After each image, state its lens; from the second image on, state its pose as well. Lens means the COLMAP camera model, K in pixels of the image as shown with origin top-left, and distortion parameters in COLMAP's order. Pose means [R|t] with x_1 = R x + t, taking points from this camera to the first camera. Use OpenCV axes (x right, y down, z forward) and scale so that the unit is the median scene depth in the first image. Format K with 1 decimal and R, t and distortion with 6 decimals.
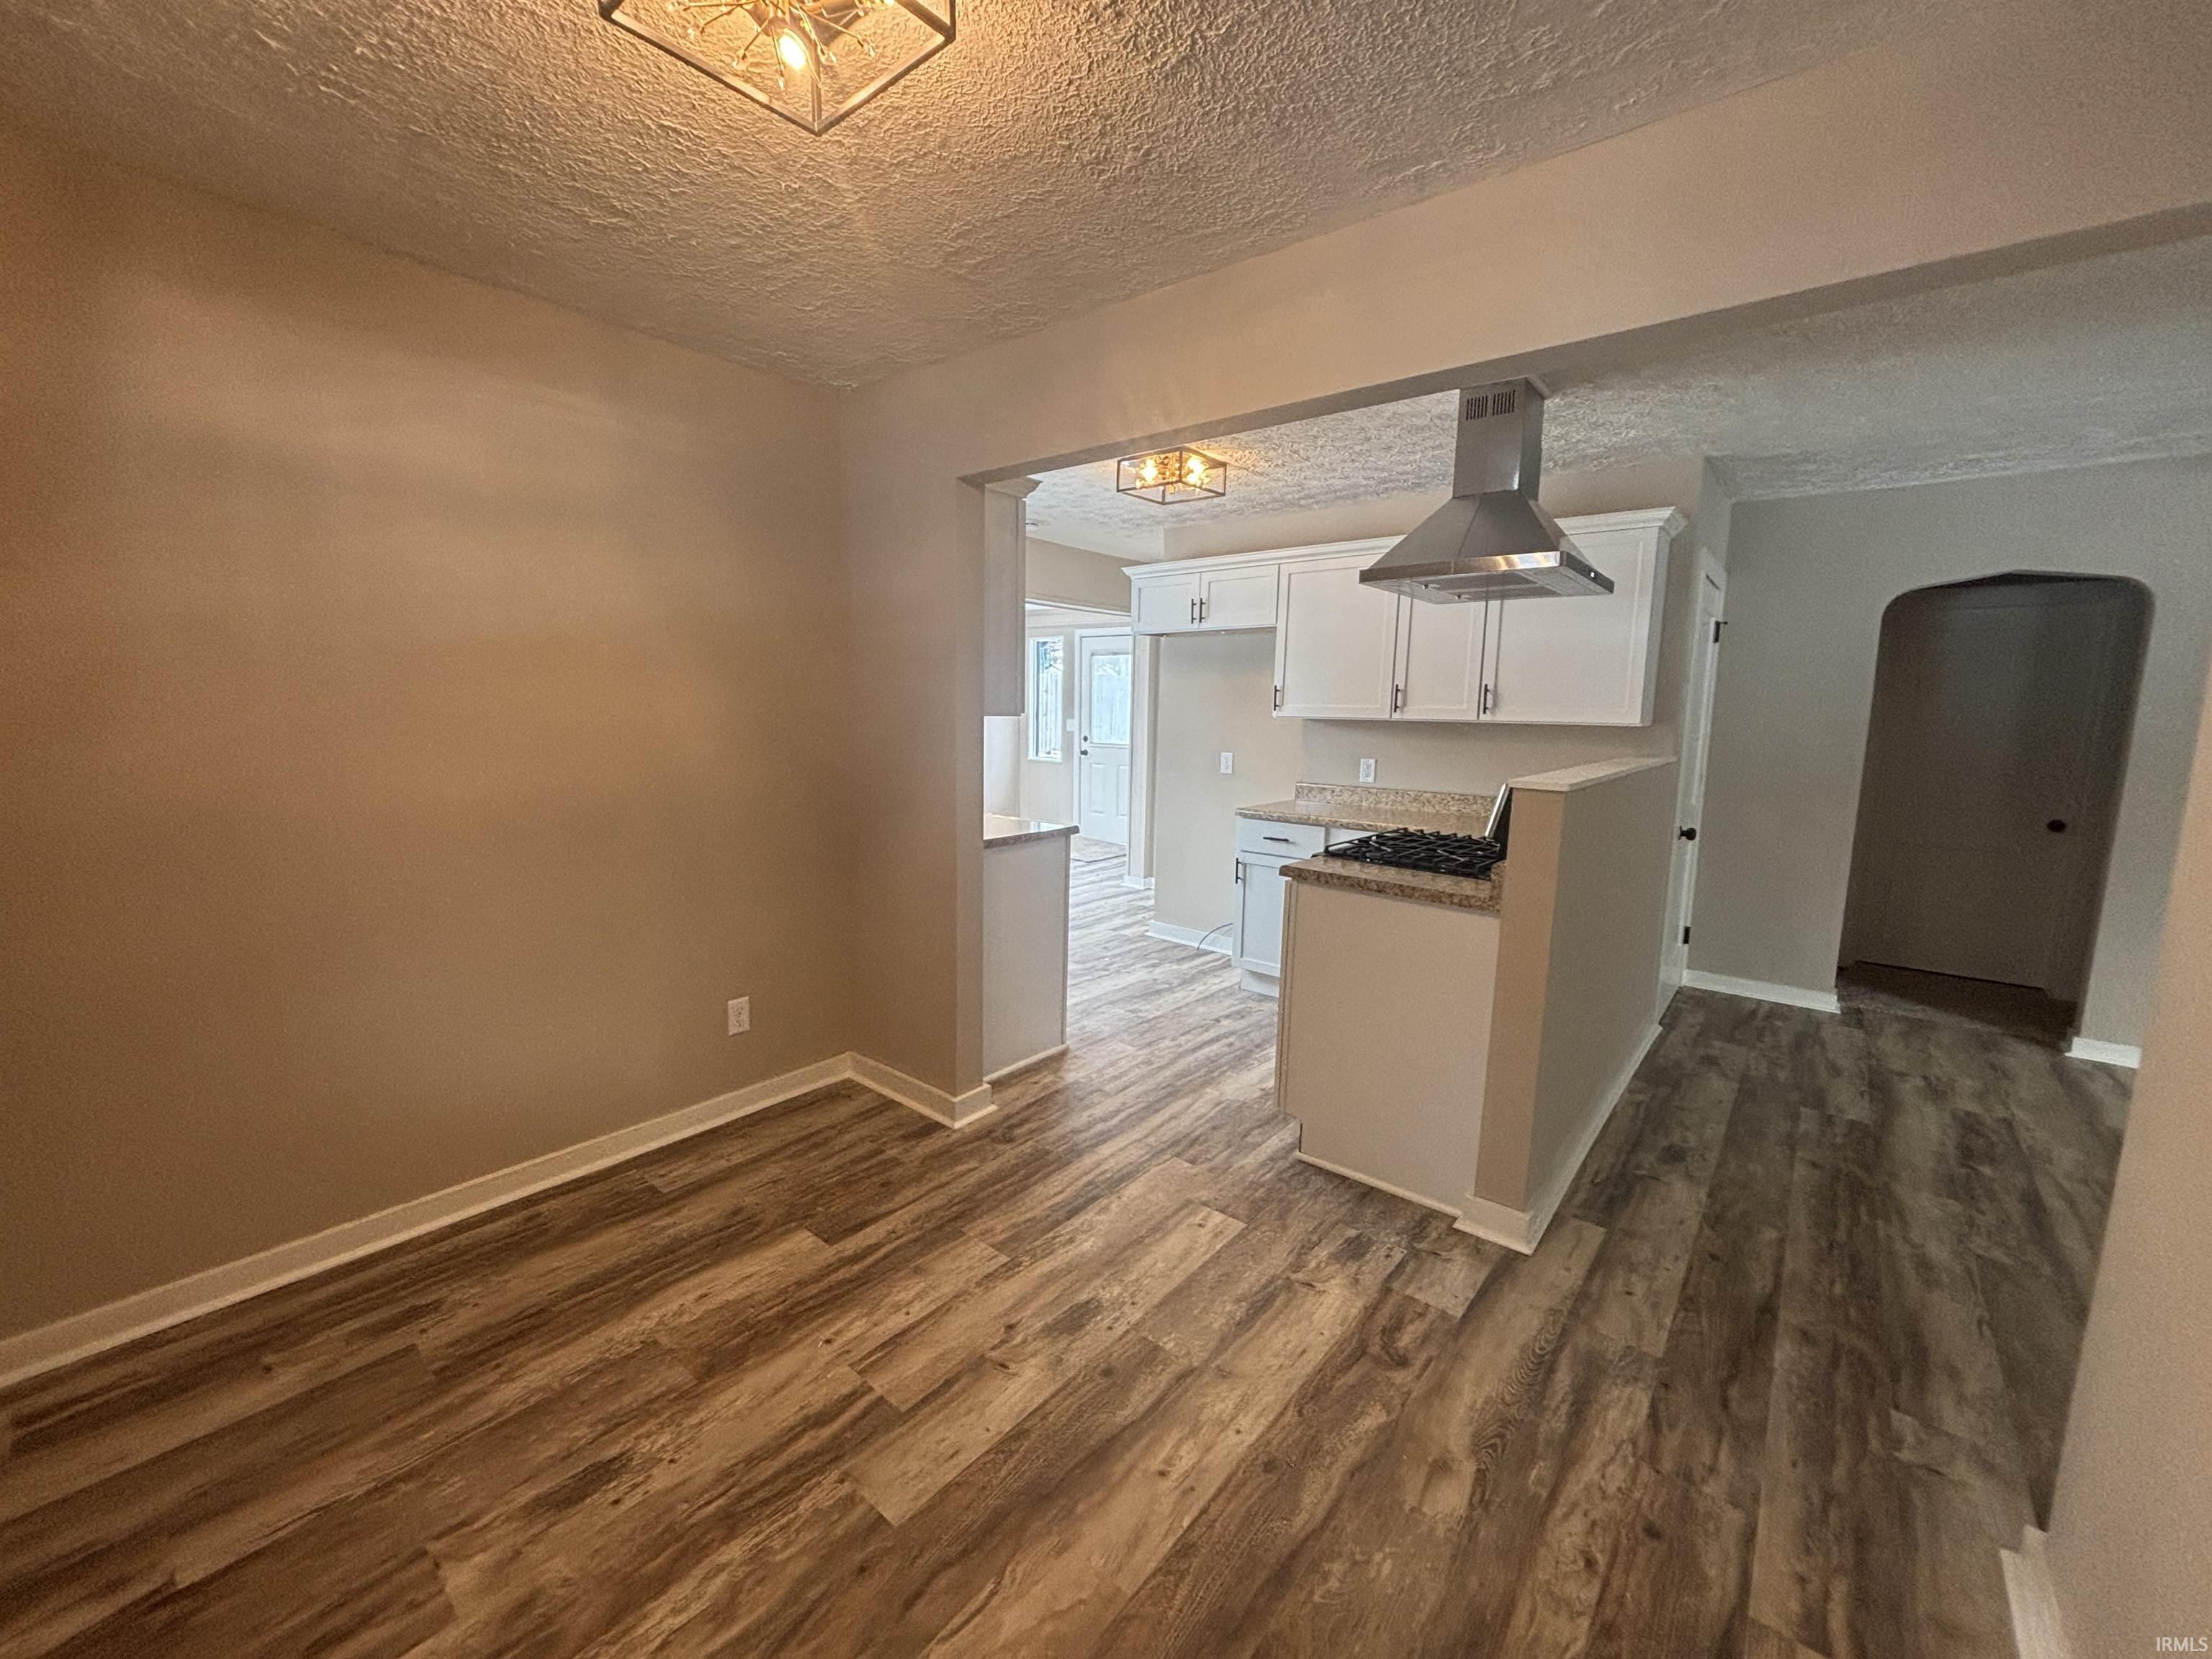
lens RADIAL K [[892.2, 0, 1085.6], [0, 892.2, 820.6], [0, 0, 1]] dist [0.001183, 0.001224]
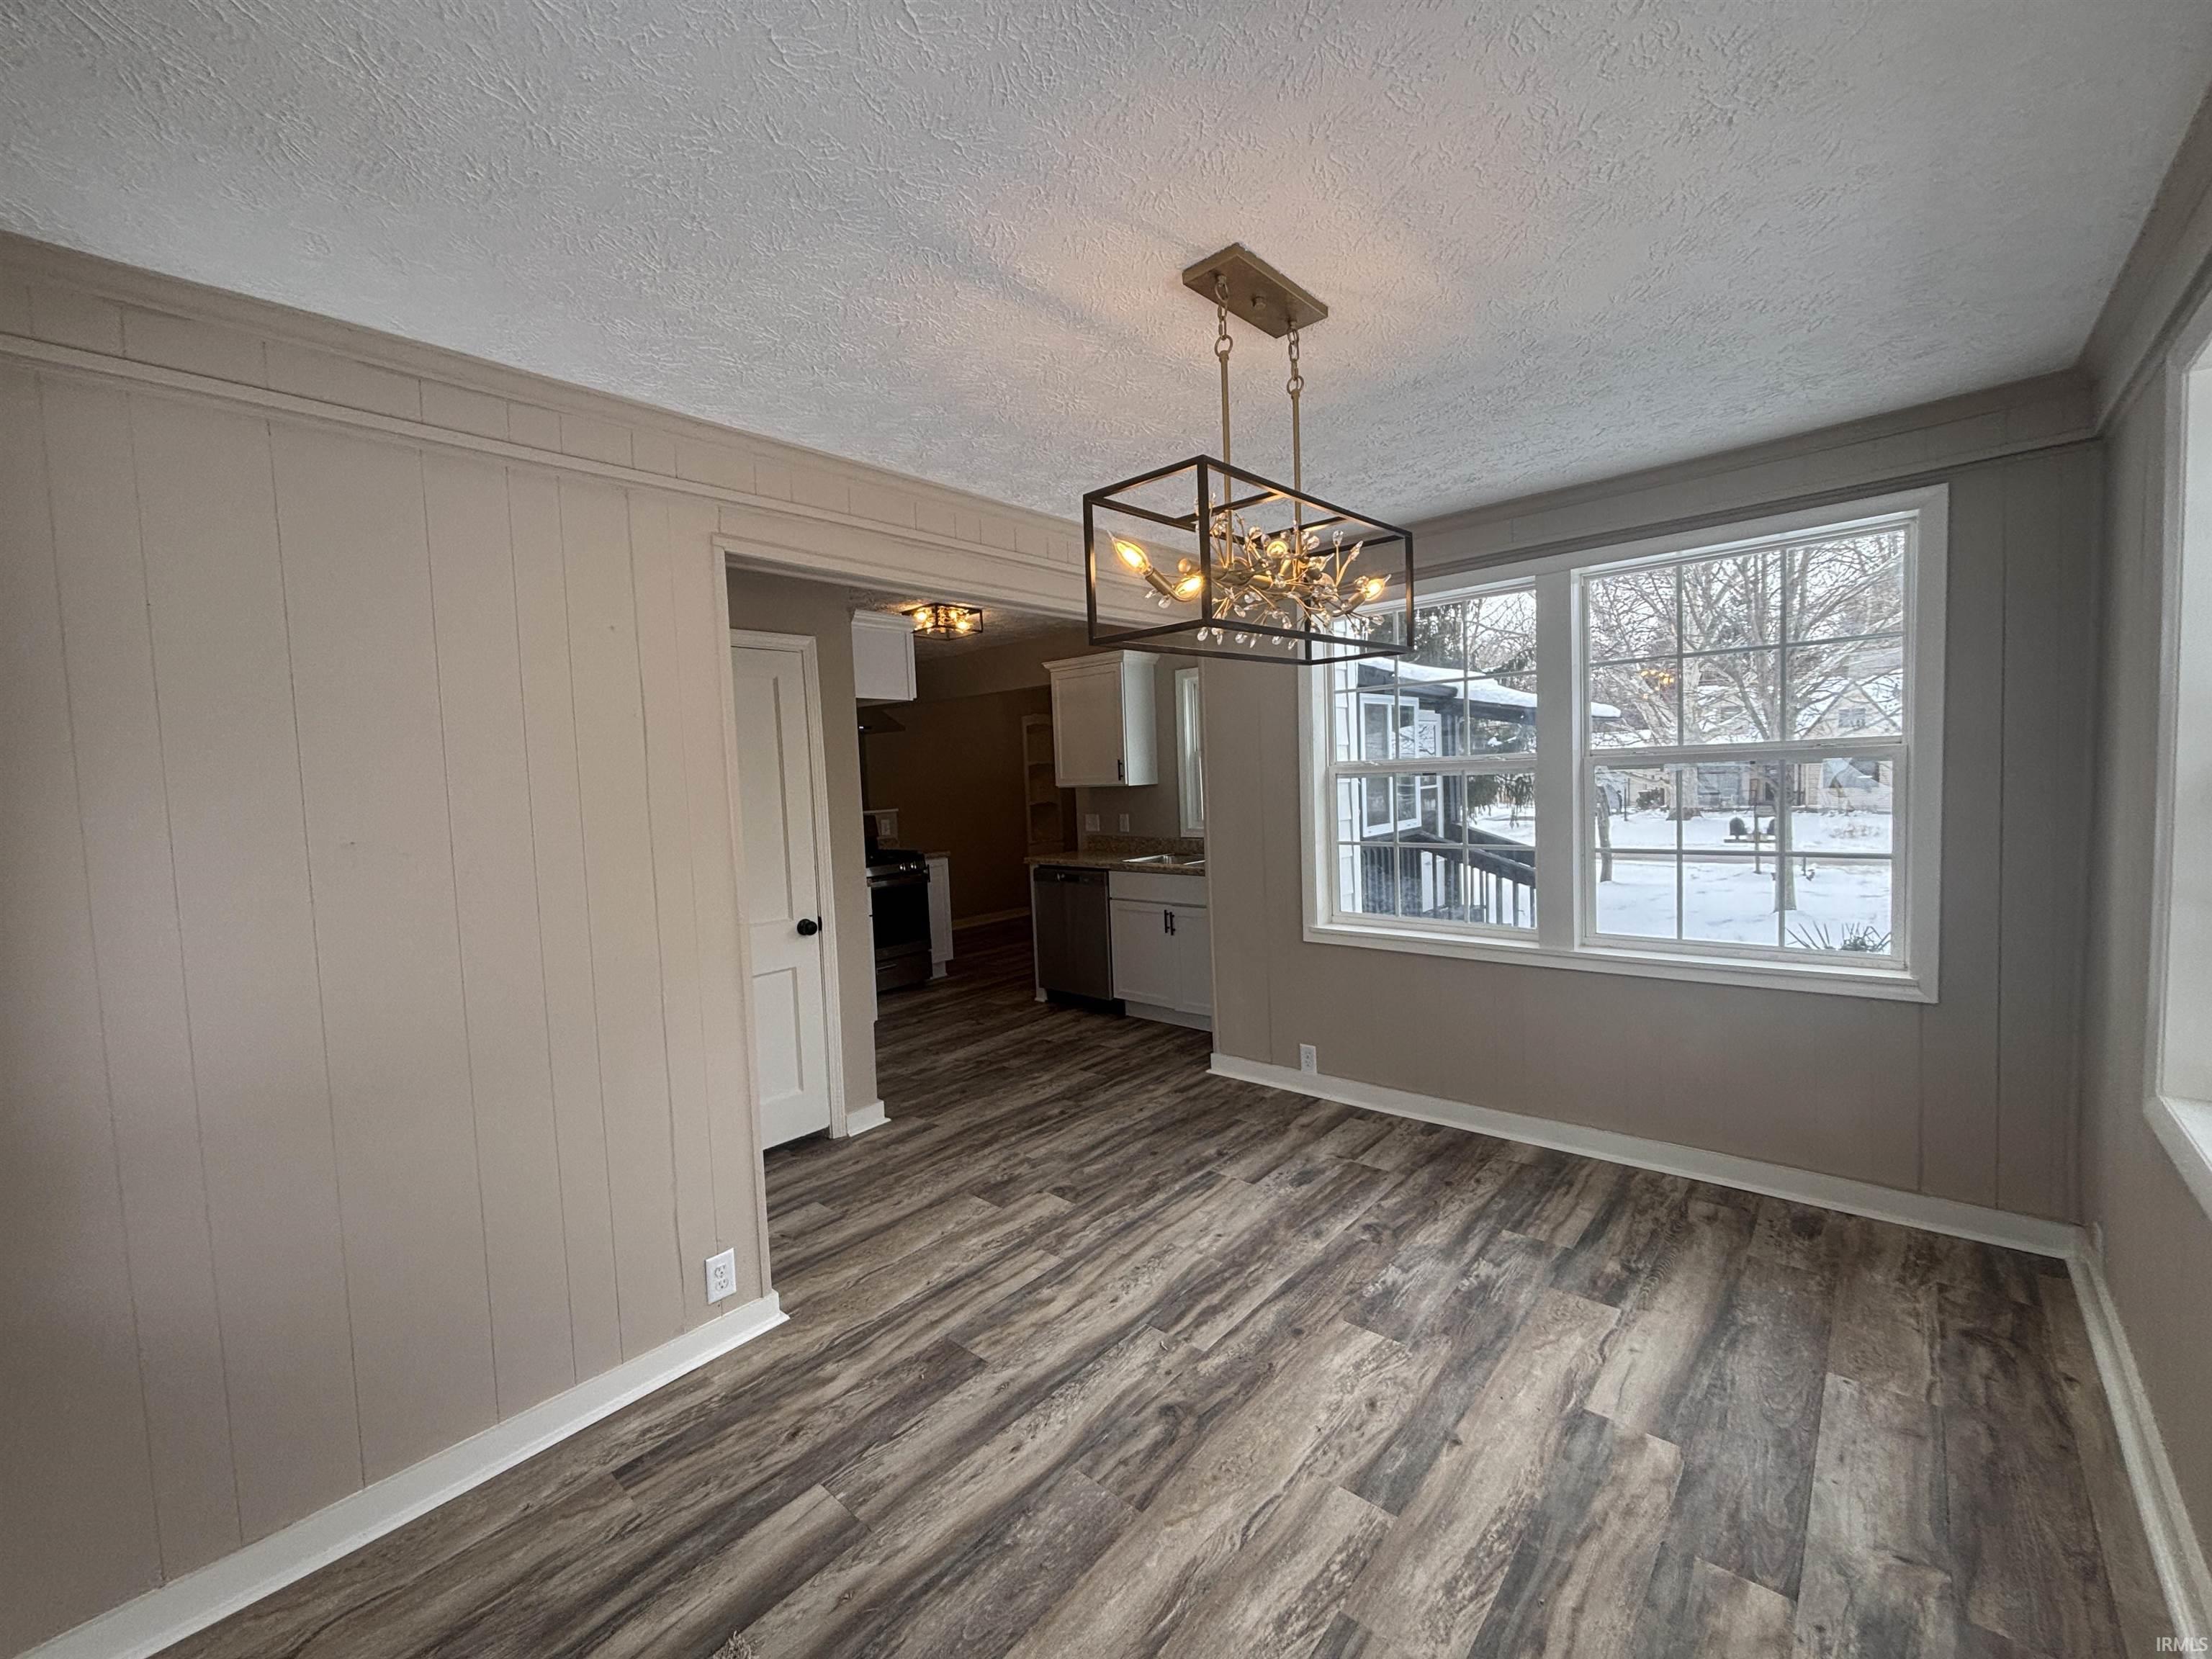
lens RADIAL K [[892.2, 0, 1104.3], [0, 892.2, 828.6], [0, 0, 1]] dist [0.001183, 0.001224]
pose [[-0.999491, 0.022895, 0.022198, -0.380758], [0.026755, 0.980826, 0.193039, -0.711953], [-0.017353, 0.193535, -0.980940, 5.201672]]
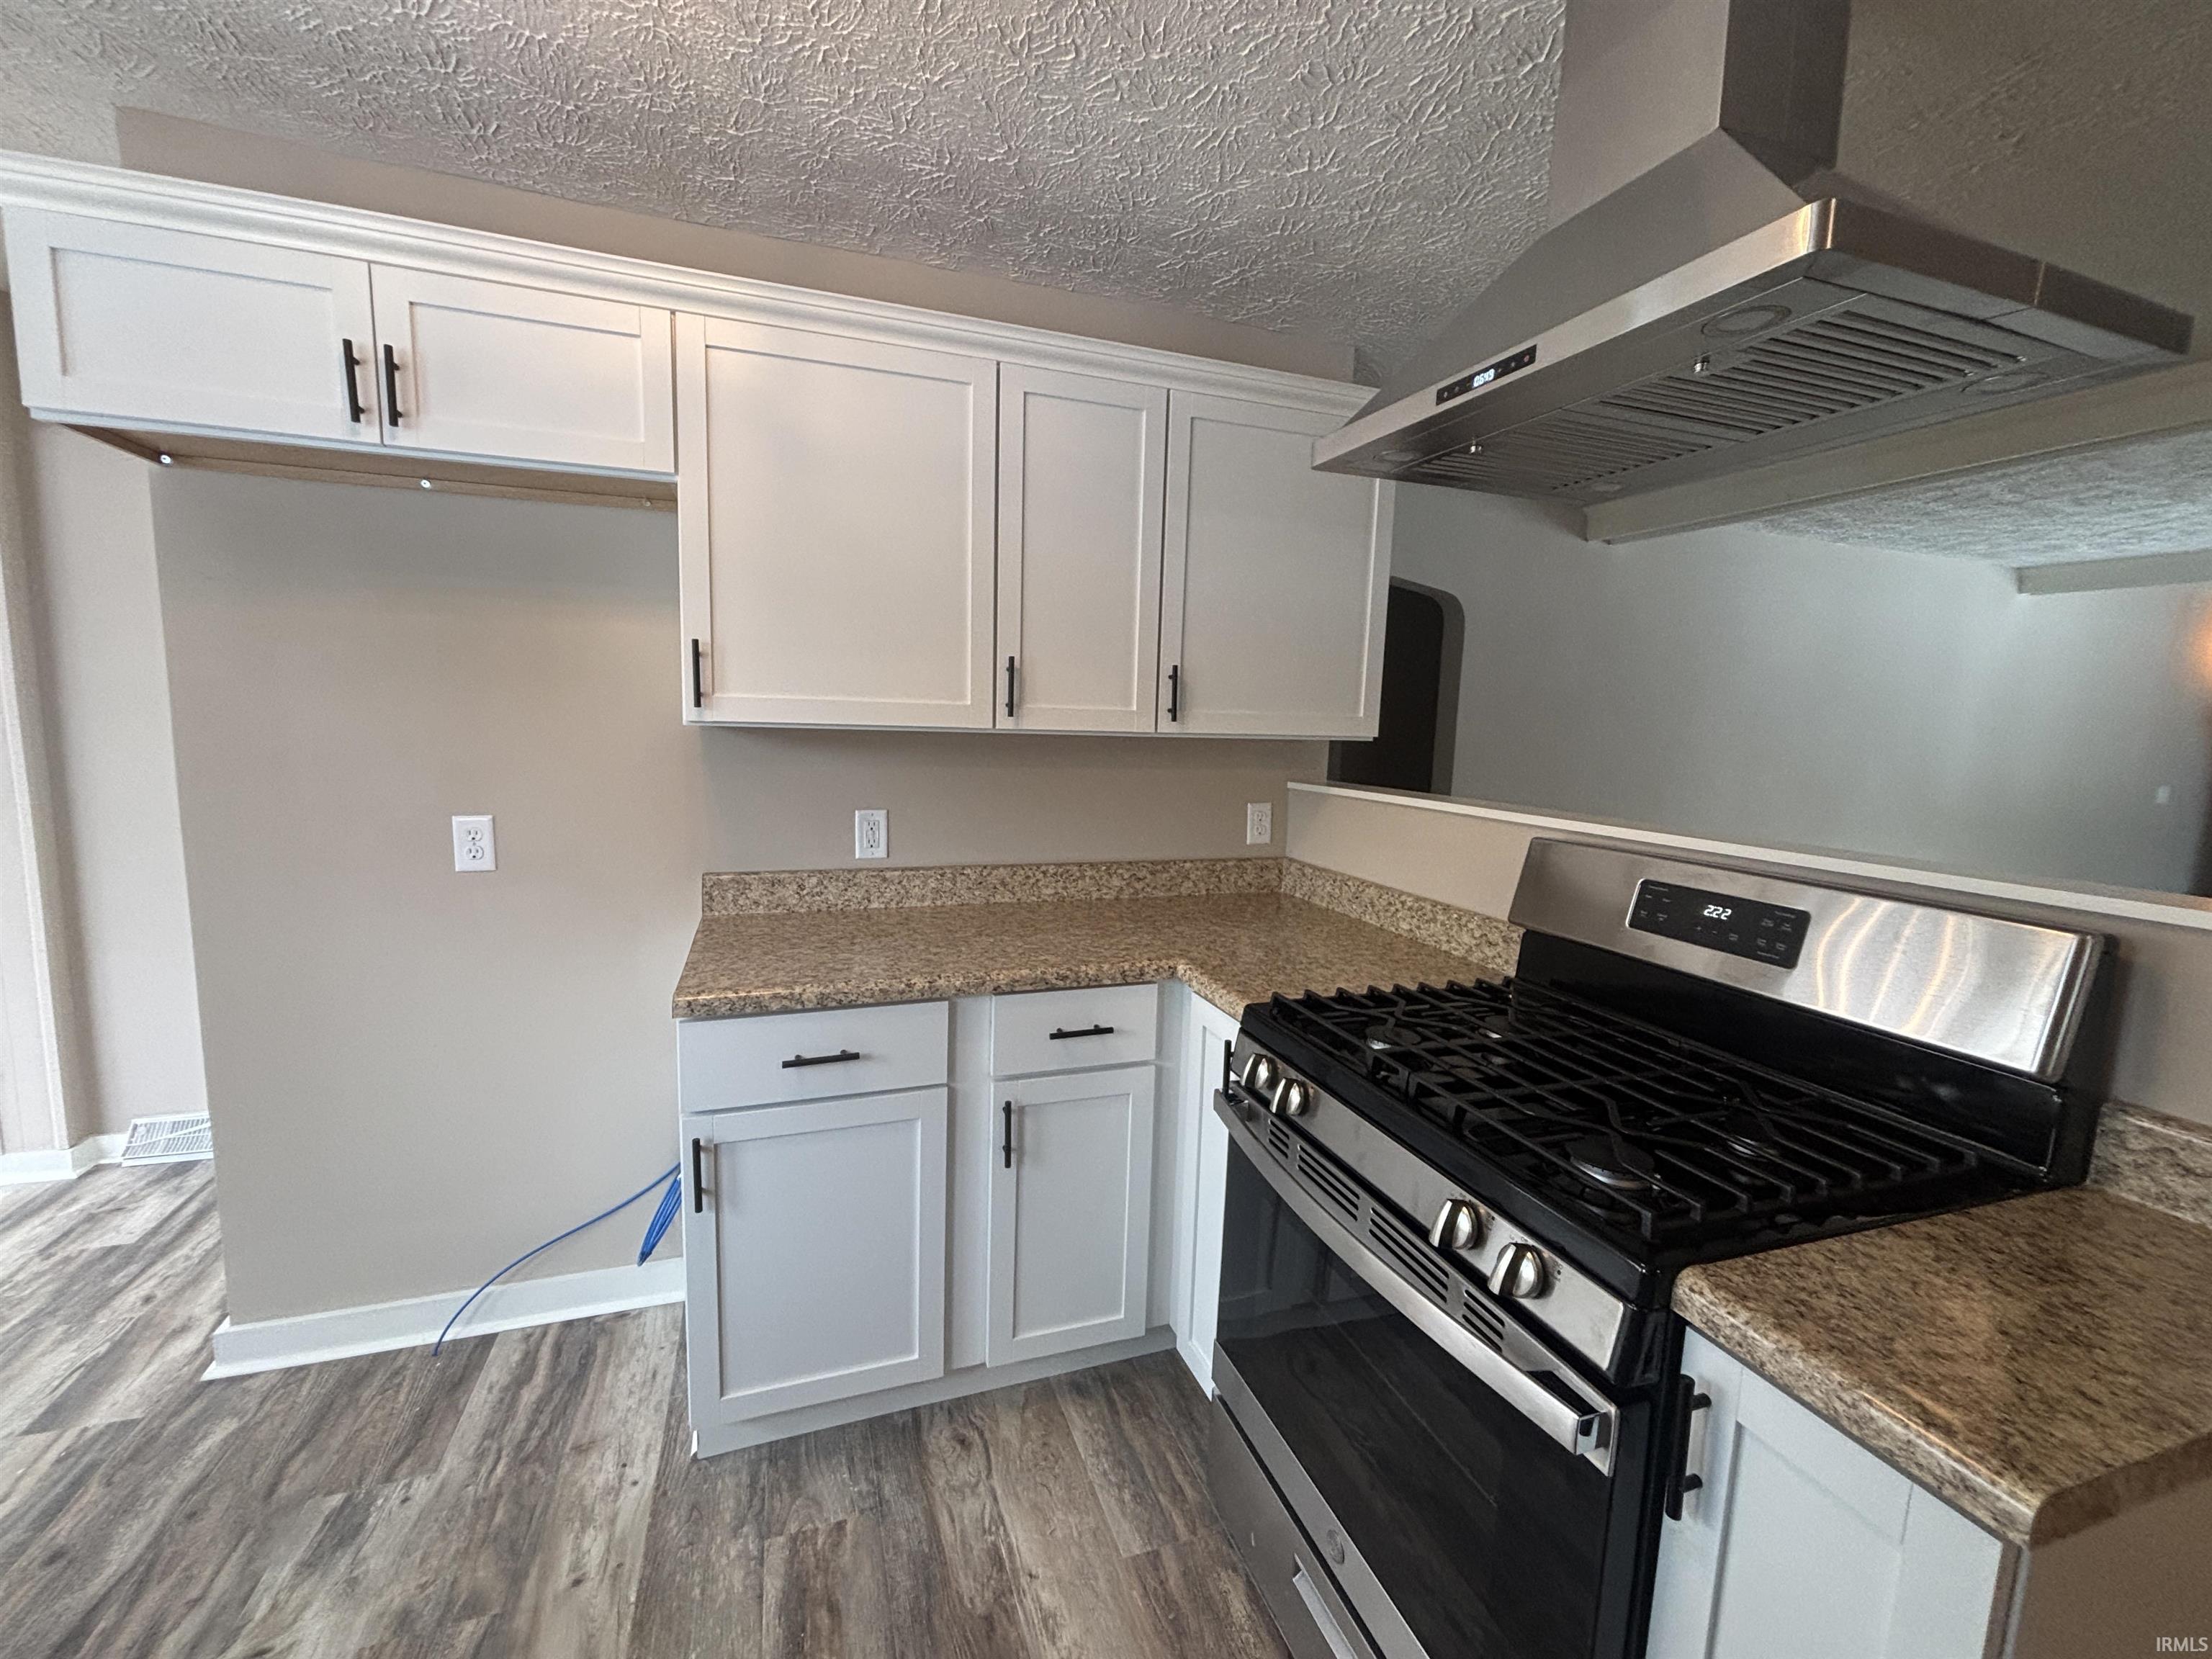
lens RADIAL K [[892.2, 0, 1084.1], [0, 892.2, 822.4], [0, 0, 1]] dist [0.001183, 0.001224]
pose [[0.516697, -0.103674, 0.849868, -0.079275], [0.091355, 0.993651, 0.065673, -0.218439], [-0.851280, 0.043707, 0.522888, 1.718296]]
